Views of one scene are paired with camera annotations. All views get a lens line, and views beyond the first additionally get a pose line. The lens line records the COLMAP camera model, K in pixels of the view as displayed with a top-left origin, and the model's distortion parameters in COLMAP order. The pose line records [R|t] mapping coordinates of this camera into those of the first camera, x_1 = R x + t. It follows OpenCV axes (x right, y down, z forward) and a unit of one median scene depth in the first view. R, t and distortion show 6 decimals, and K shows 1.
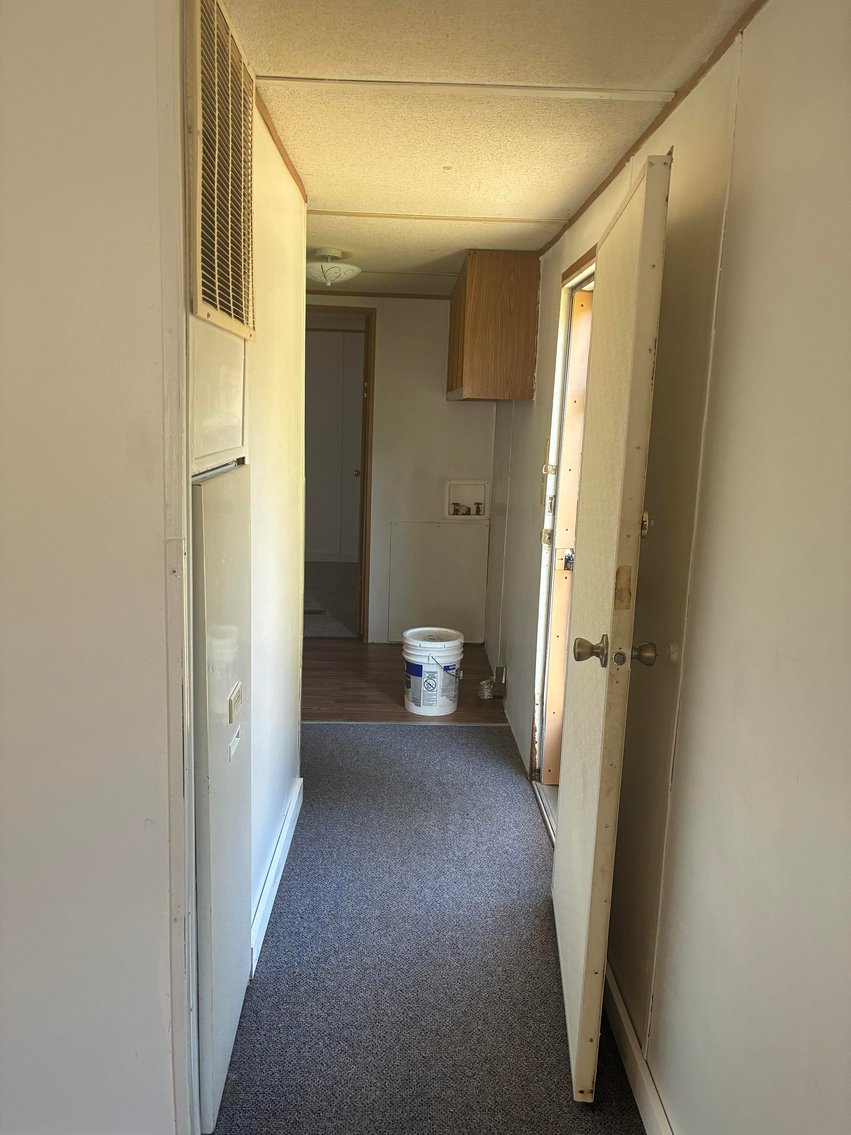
lens RADIAL K [[853.0, 0, 419.9], [0, 853.0, 568.6], [0, 0, 1]] dist [0.048945, -0.038425]
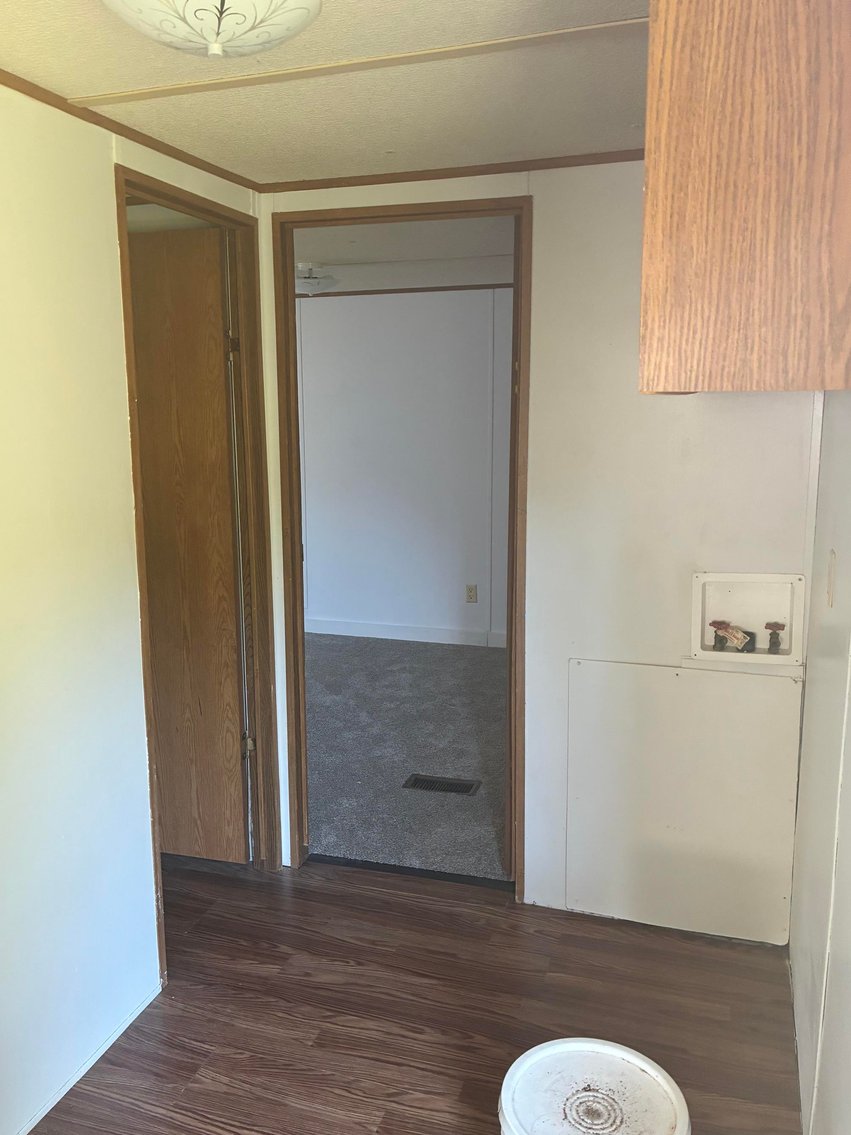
lens RADIAL K [[853.0, 0, 432.1], [0, 853.0, 557.0], [0, 0, 1]] dist [0.048945, -0.038425]
pose [[0.934016, 0.016085, -0.356869, 0.060850], [-0.018562, 0.999822, -0.003516, -0.106386], [0.356749, 0.009908, 0.934148, 0.533826]]
